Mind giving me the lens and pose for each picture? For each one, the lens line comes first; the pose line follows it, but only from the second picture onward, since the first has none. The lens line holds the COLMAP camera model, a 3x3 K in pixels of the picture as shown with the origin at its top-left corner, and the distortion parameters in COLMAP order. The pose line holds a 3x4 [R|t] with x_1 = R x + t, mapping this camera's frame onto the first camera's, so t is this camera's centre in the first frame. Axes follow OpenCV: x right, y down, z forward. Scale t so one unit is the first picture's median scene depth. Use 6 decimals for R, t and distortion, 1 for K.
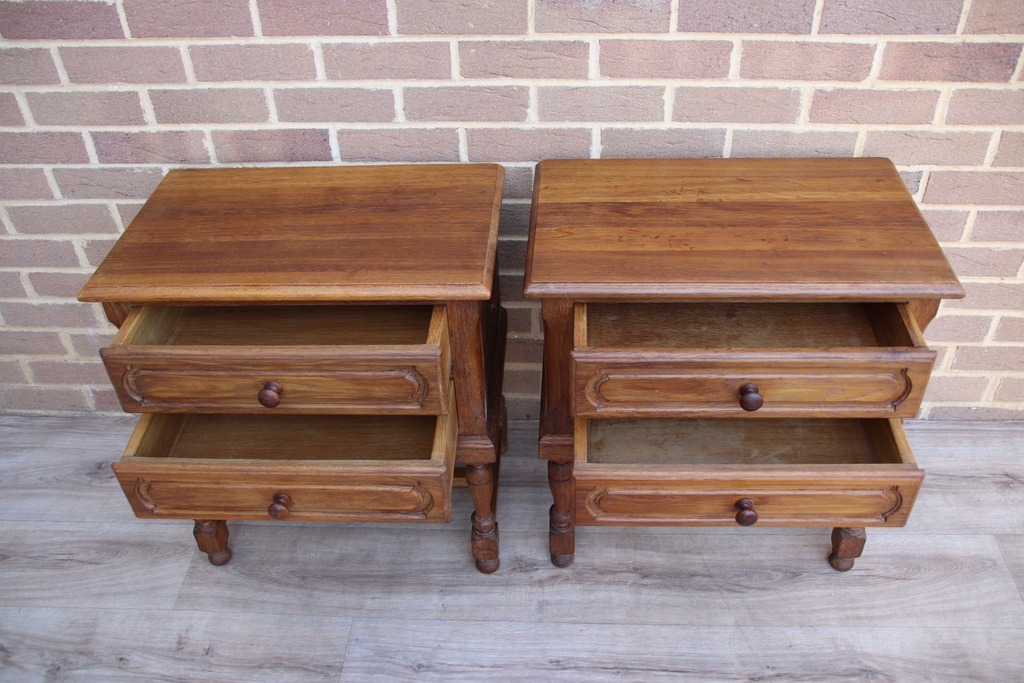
lens RADIAL K [[899.0, 0, 512.4], [0, 899.0, 347.3], [0, 0, 1]] dist [-0.138804, 0.174441]
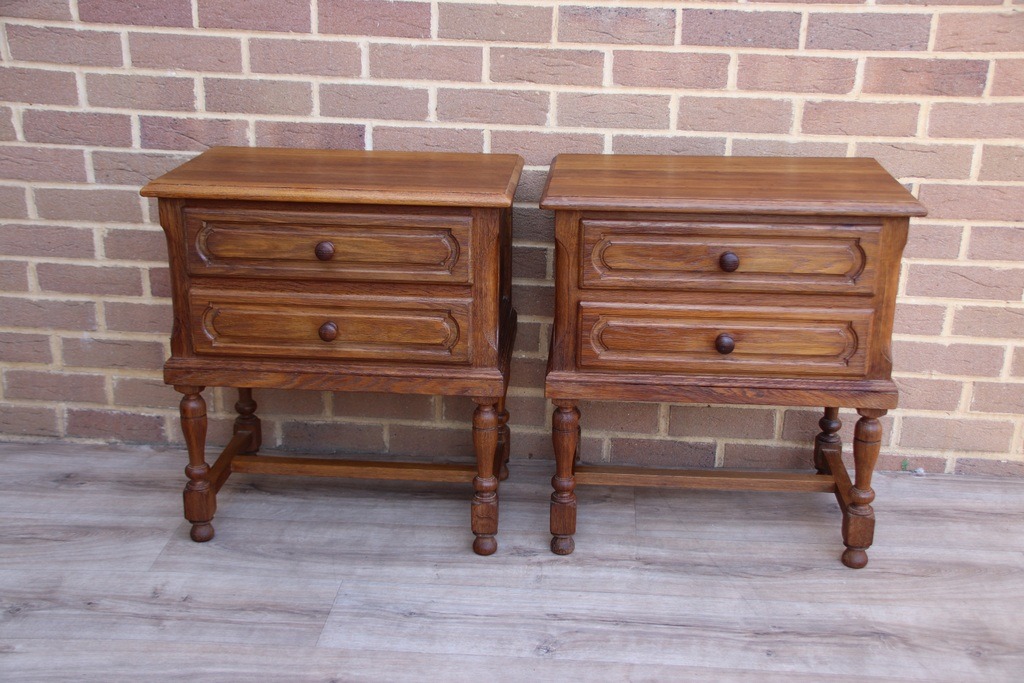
lens RADIAL K [[1198.4, 0, 512.9], [0, 1198.4, 352.3], [0, 0, 1]] dist [-0.018162, 0.394572]
pose [[0.998509, 0.054581, 0.000313, -0.010144], [-0.051449, 0.943096, -0.328517, 0.505765], [-0.018226, 0.328011, 0.944498, -0.317015]]
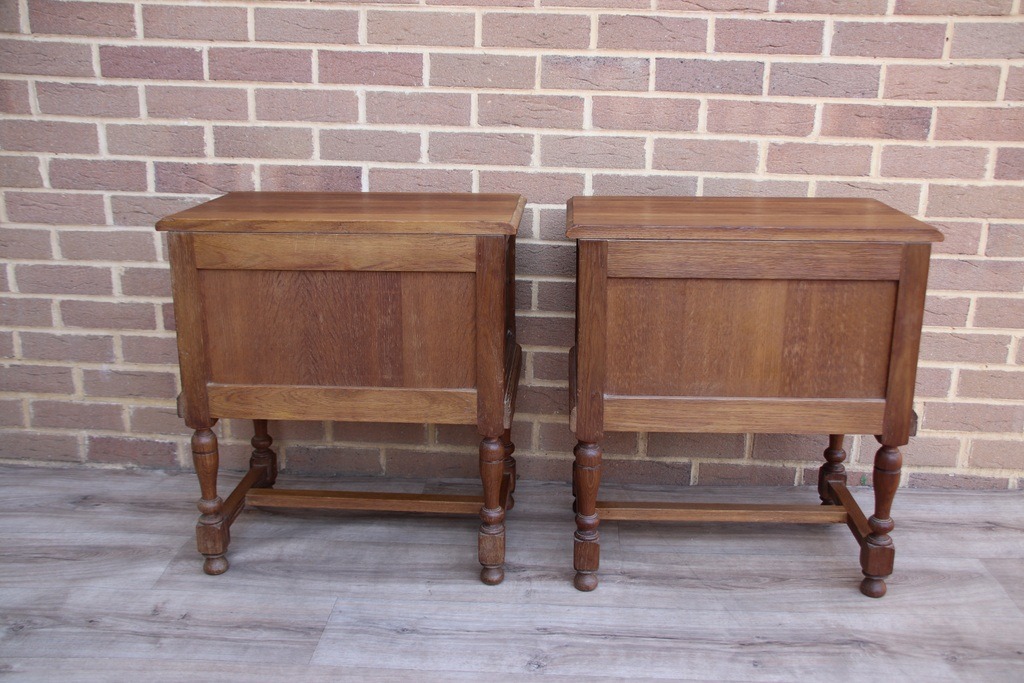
lens RADIAL K [[979.3, 0, 519.3], [0, 979.3, 347.8], [0, 0, 1]] dist [-0.101021, 0.230333]
pose [[0.998721, 0.047027, 0.018582, -0.011734], [-0.036456, 0.924327, -0.379855, 0.467426], [-0.035040, 0.378692, 0.924859, -0.114155]]
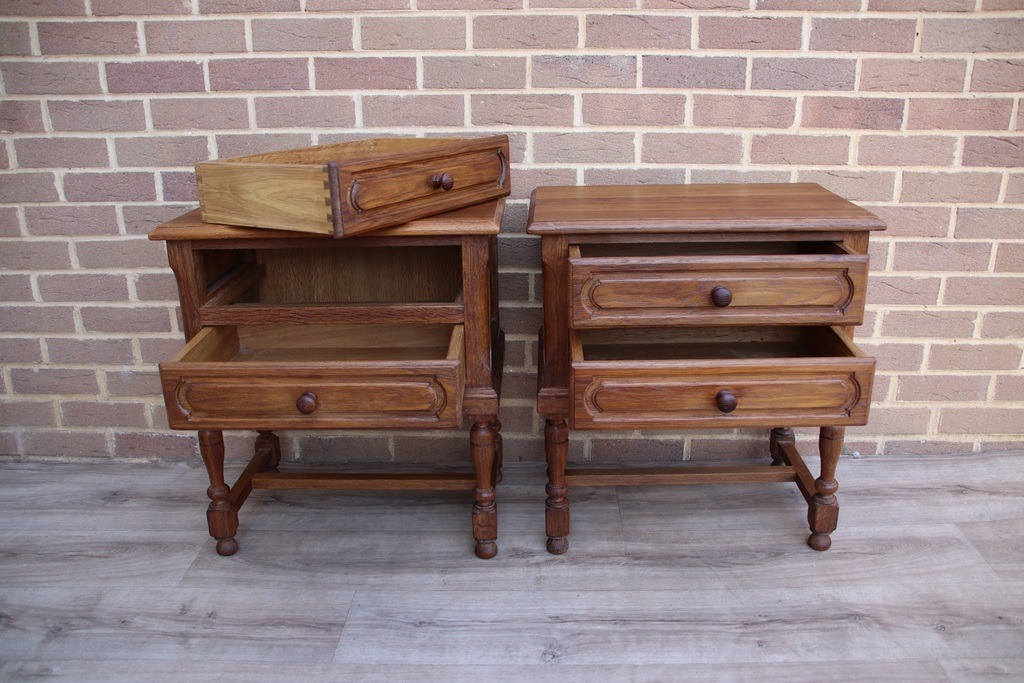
lens RADIAL K [[861.6, 0, 517.4], [0, 861.6, 347.5], [0, 0, 1]] dist [-0.147037, 0.144241]
pose [[0.999279, 0.011520, 0.036189, -0.032705], [0.001336, 0.941628, -0.336651, 0.384136], [-0.037954, 0.336457, 0.940934, -0.025377]]
